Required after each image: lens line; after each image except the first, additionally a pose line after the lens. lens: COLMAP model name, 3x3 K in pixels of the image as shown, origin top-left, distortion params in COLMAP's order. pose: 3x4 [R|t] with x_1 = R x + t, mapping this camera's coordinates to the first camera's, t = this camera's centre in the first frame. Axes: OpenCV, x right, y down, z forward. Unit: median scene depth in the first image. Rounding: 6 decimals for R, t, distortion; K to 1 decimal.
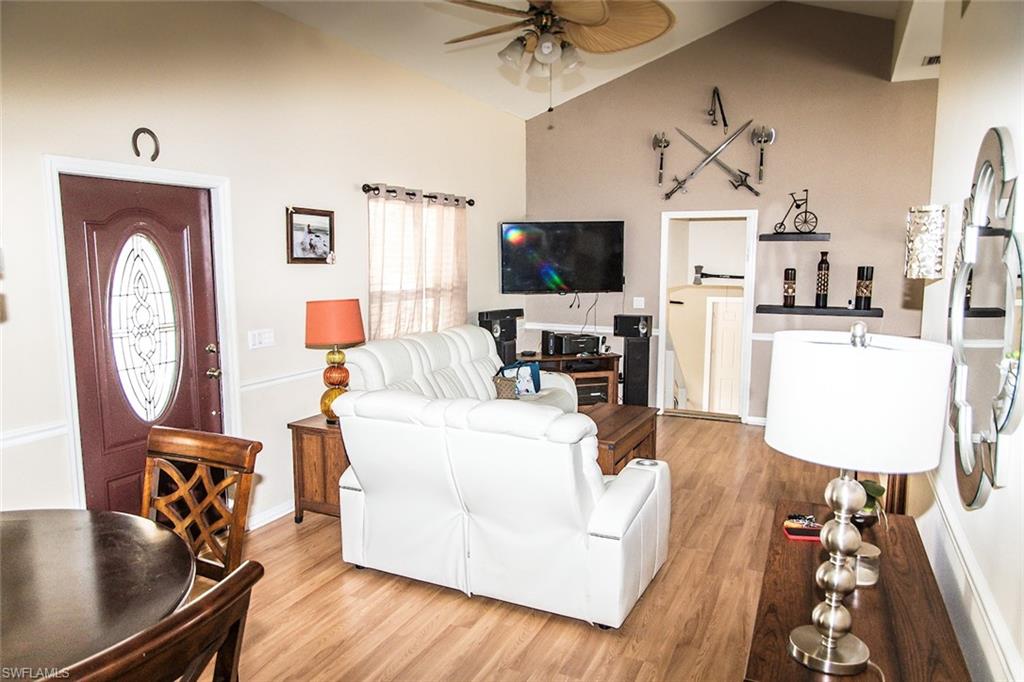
lens RADIAL K [[699.4, 0, 509.6], [0, 699.4, 343.3], [0, 0, 1]] dist [0.002673, 0.003139]
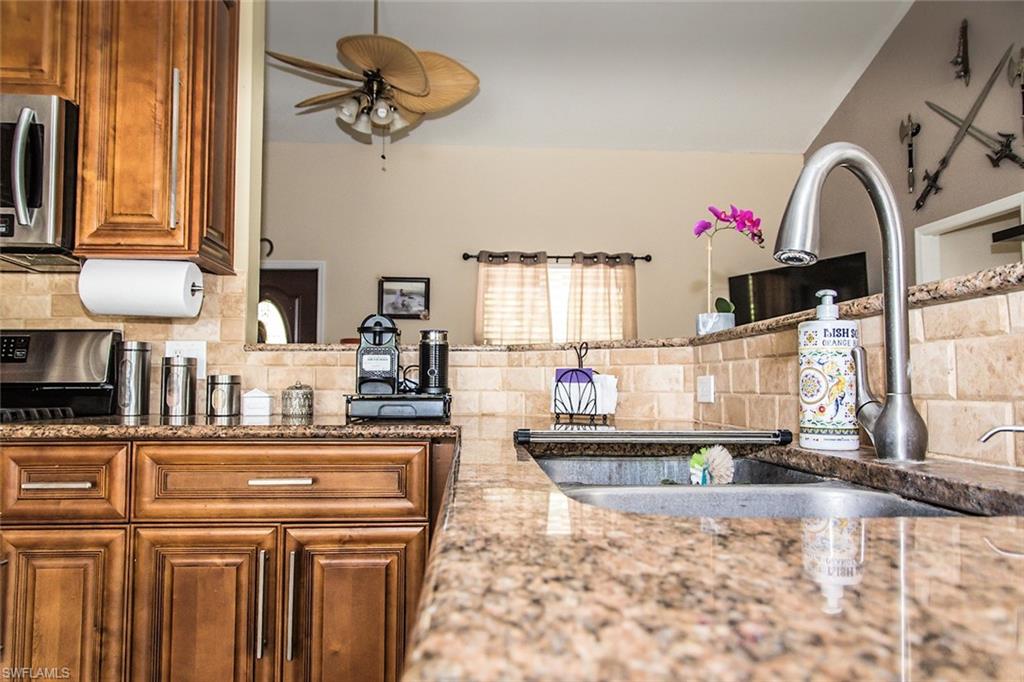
lens RADIAL K [[699.4, 0, 514.3], [0, 699.4, 341.3], [0, 0, 1]] dist [0.002673, 0.003139]
pose [[0.494460, -0.057019, -0.867328, 0.893341], [-0.105584, 0.986517, -0.125047, 0.062243], [0.862764, 0.153407, 0.481773, 0.546138]]
